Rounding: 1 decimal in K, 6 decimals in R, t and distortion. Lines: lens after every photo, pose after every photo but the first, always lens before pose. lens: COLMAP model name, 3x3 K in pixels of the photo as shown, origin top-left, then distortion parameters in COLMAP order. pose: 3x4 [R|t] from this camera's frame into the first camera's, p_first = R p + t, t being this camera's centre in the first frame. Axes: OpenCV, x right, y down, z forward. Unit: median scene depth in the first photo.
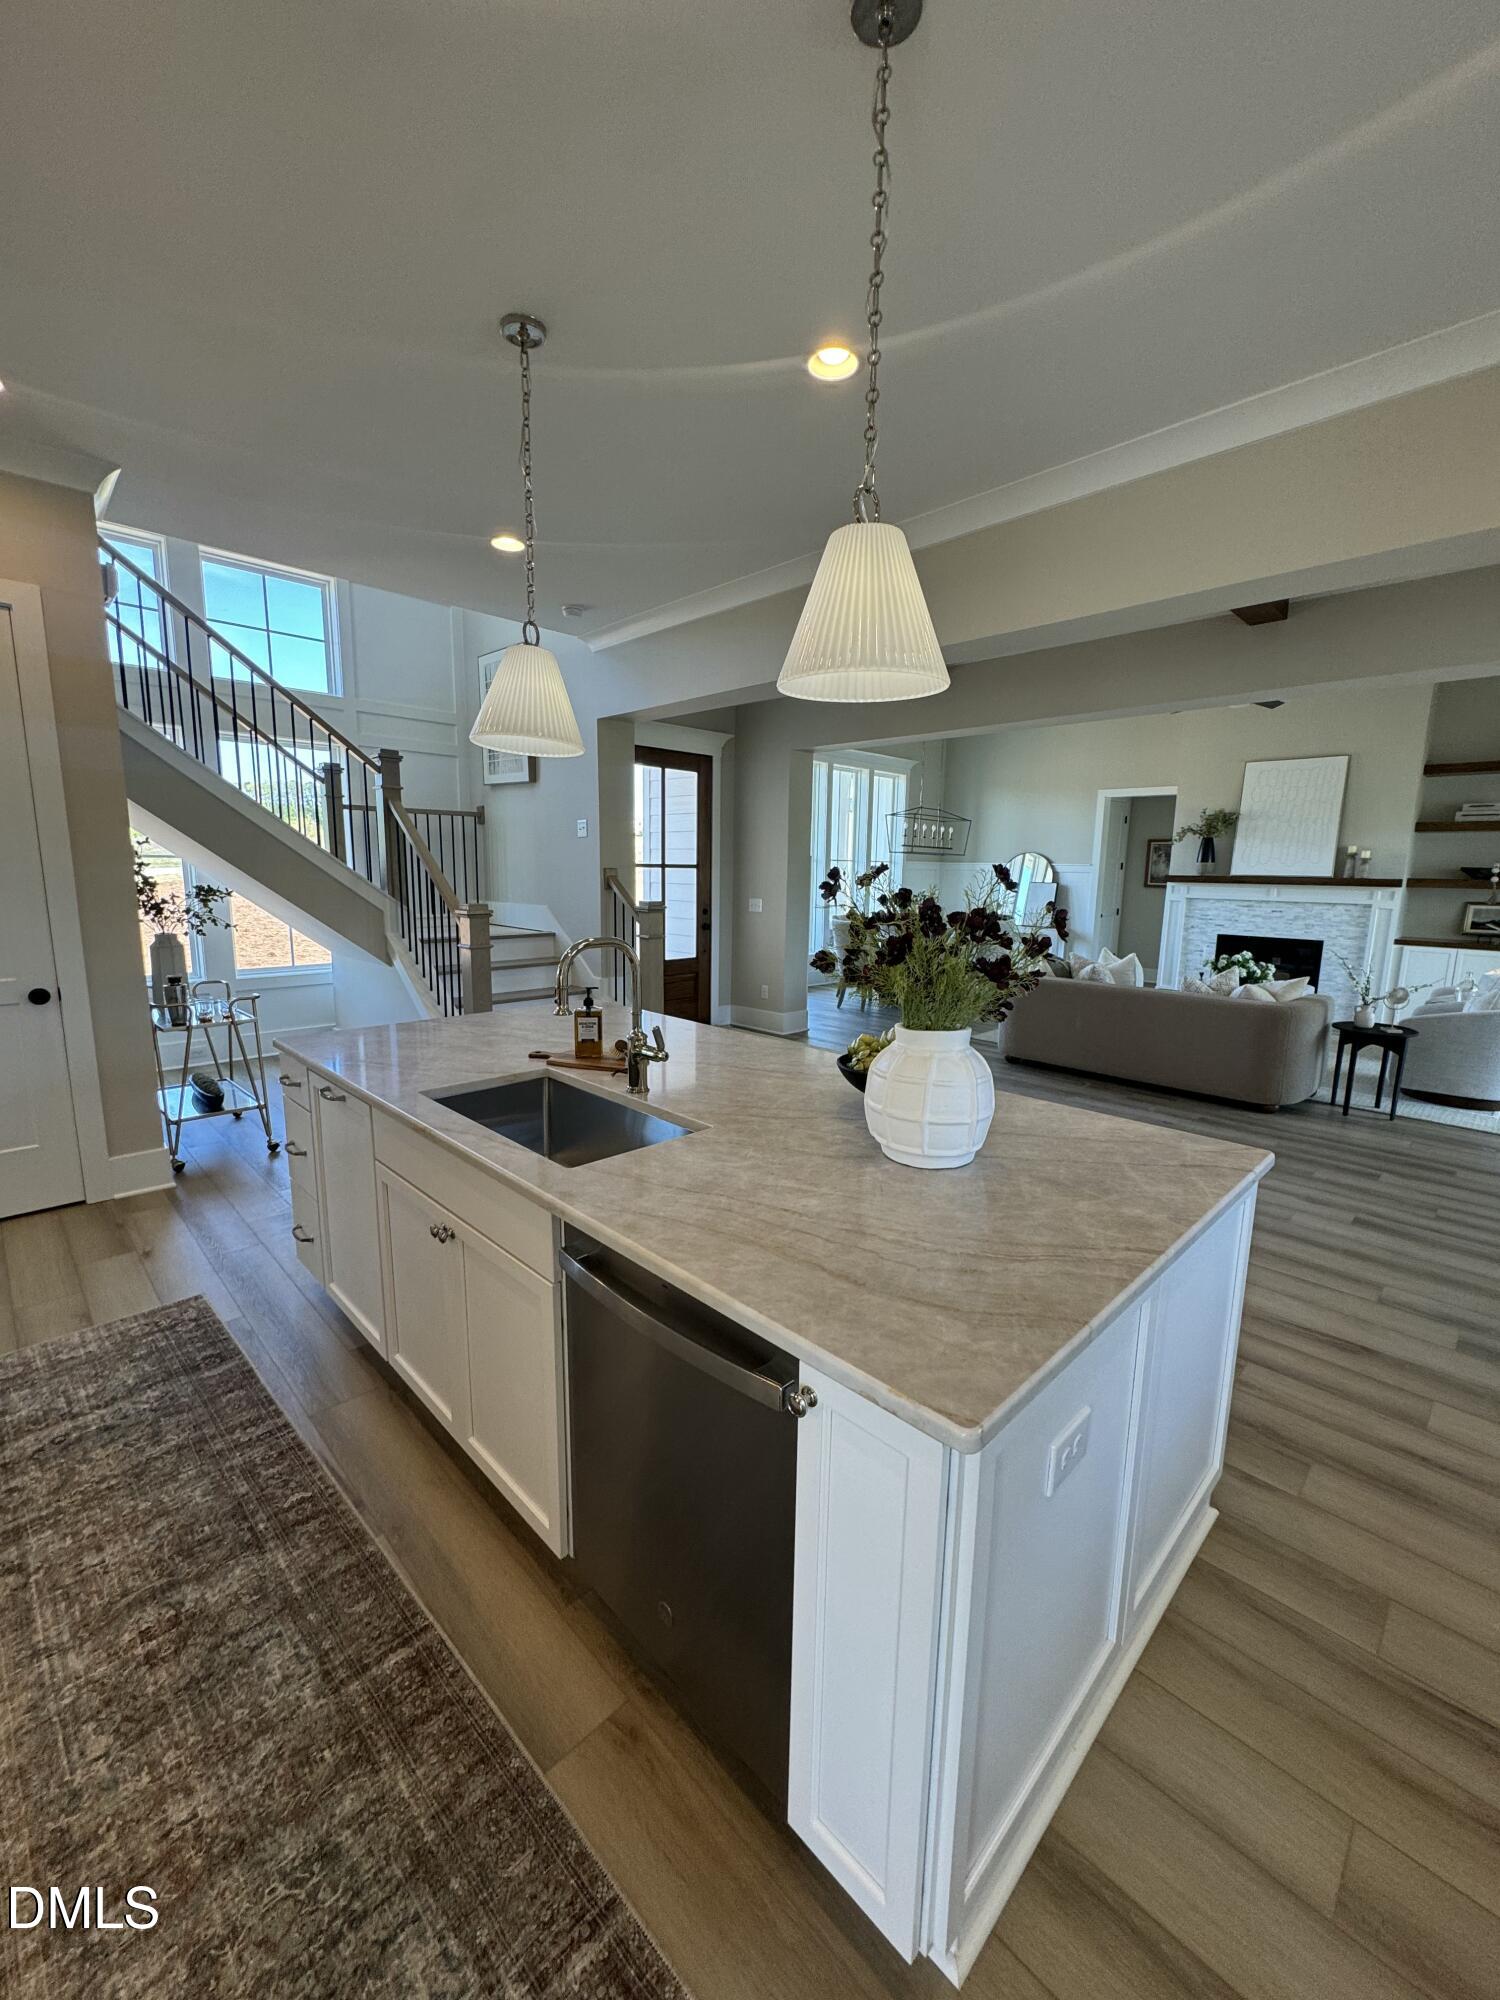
lens RADIAL K [[798.1, 0, 758.2], [0, 798.1, 997.9], [0, 0, 1]] dist [-0.000349, 0.000052]
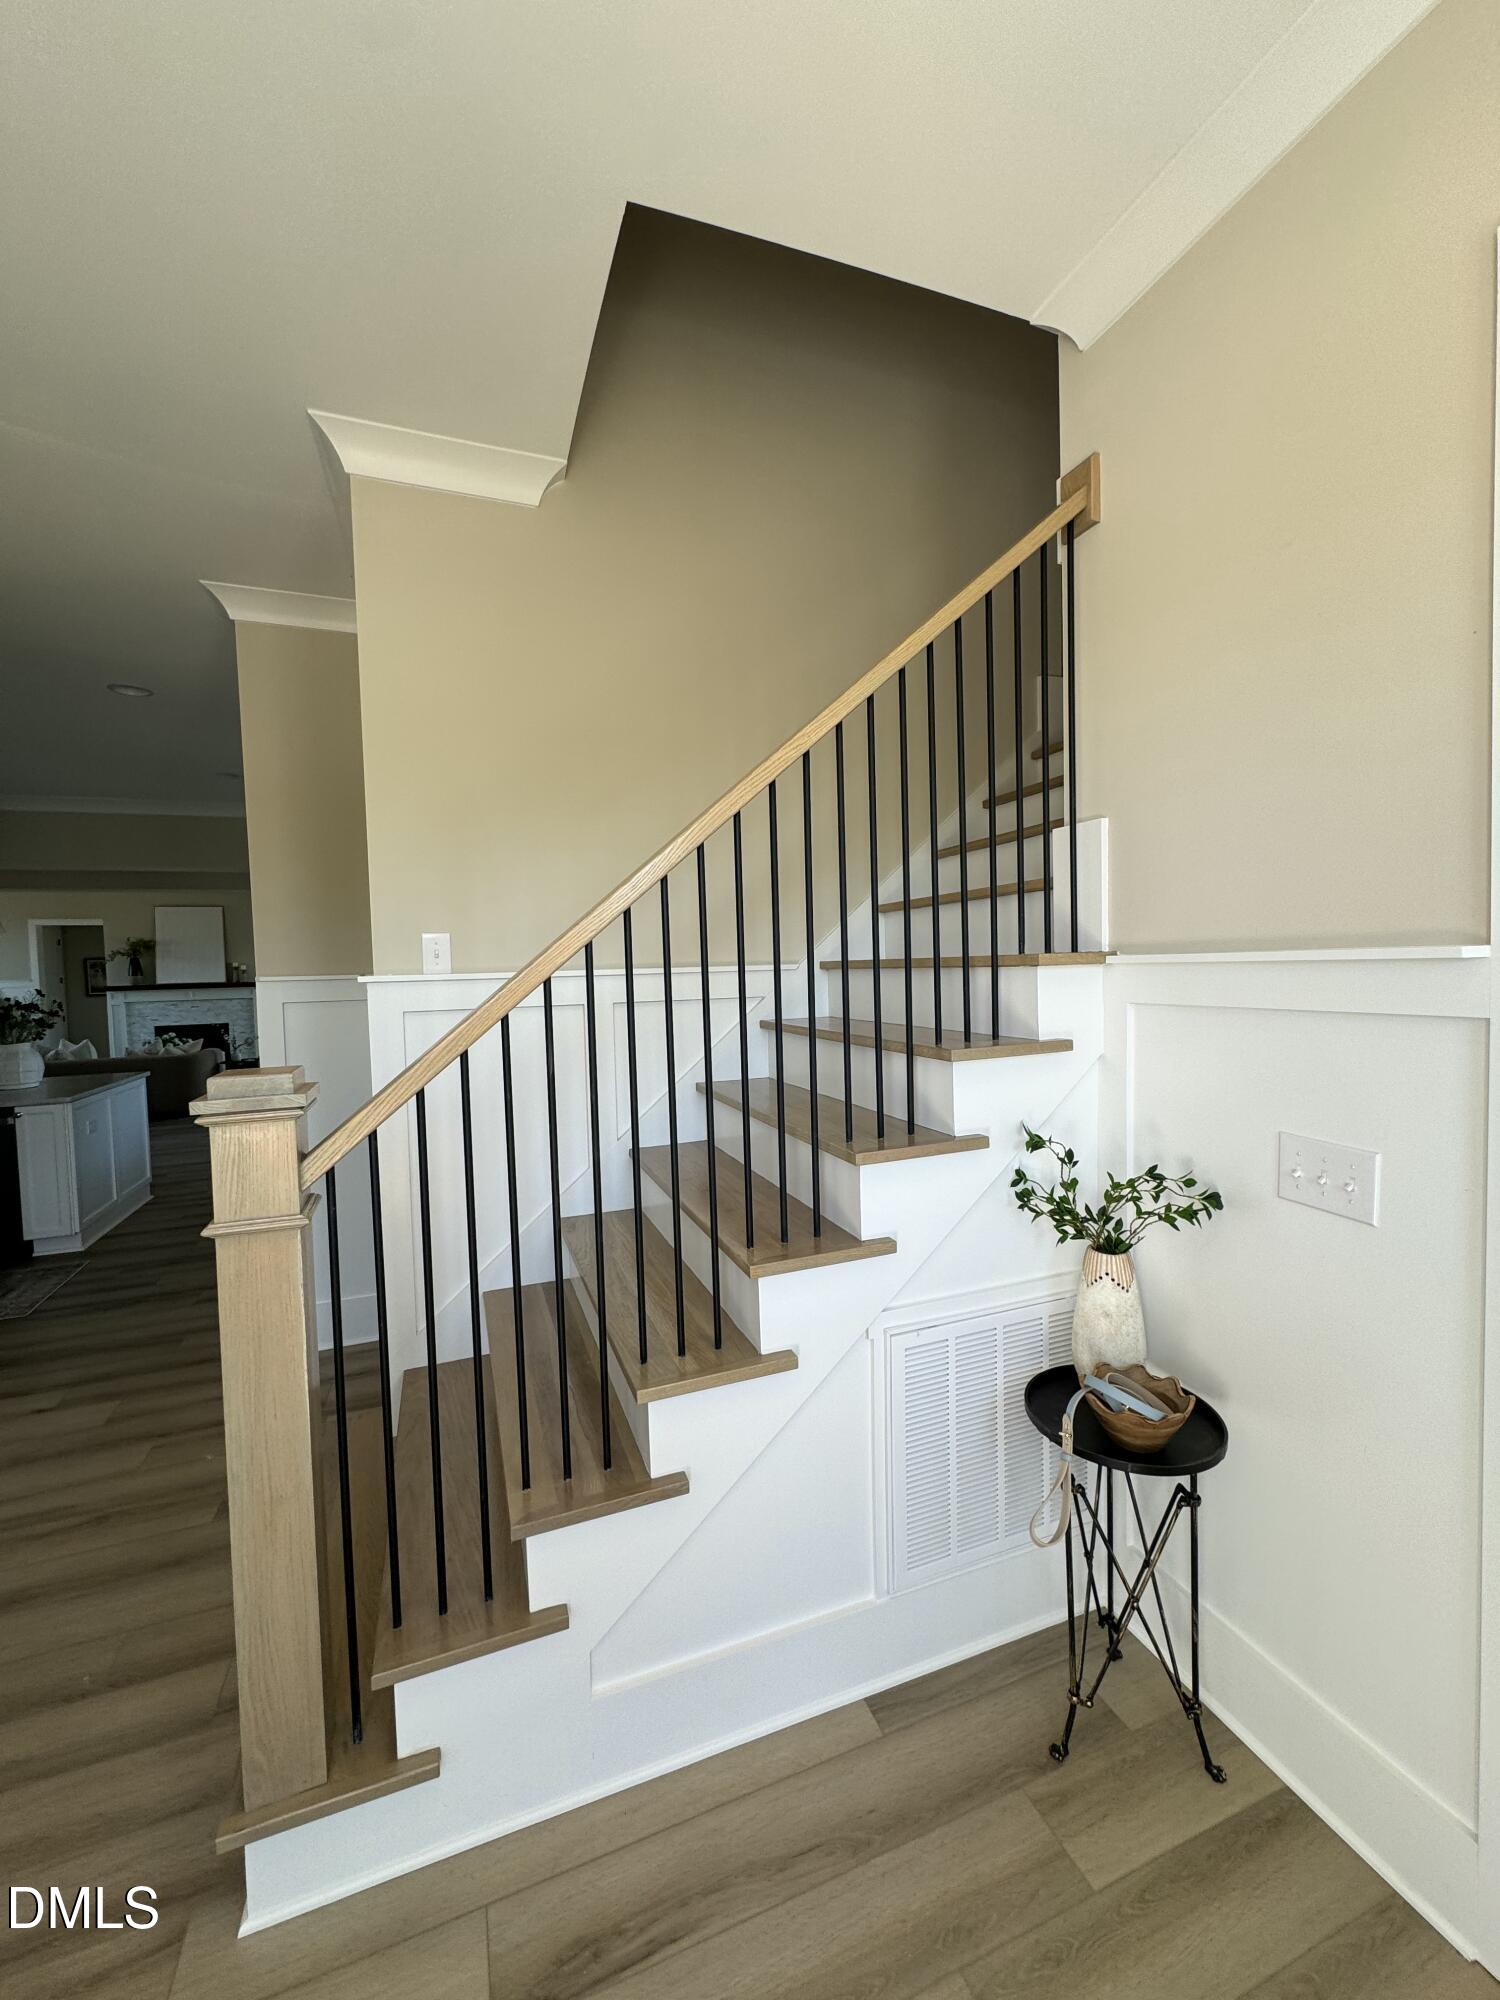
lens RADIAL K [[798.1, 0, 758.2], [0, 798.1, 997.9], [0, 0, 1]] dist [-0.000349, 0.000052]
pose [[0.407549, -0.066578, 0.910753, -0.266727], [0.182313, 0.983193, -0.009709, 0.079419], [-0.894799, 0.169999, 0.412837, -0.540892]]
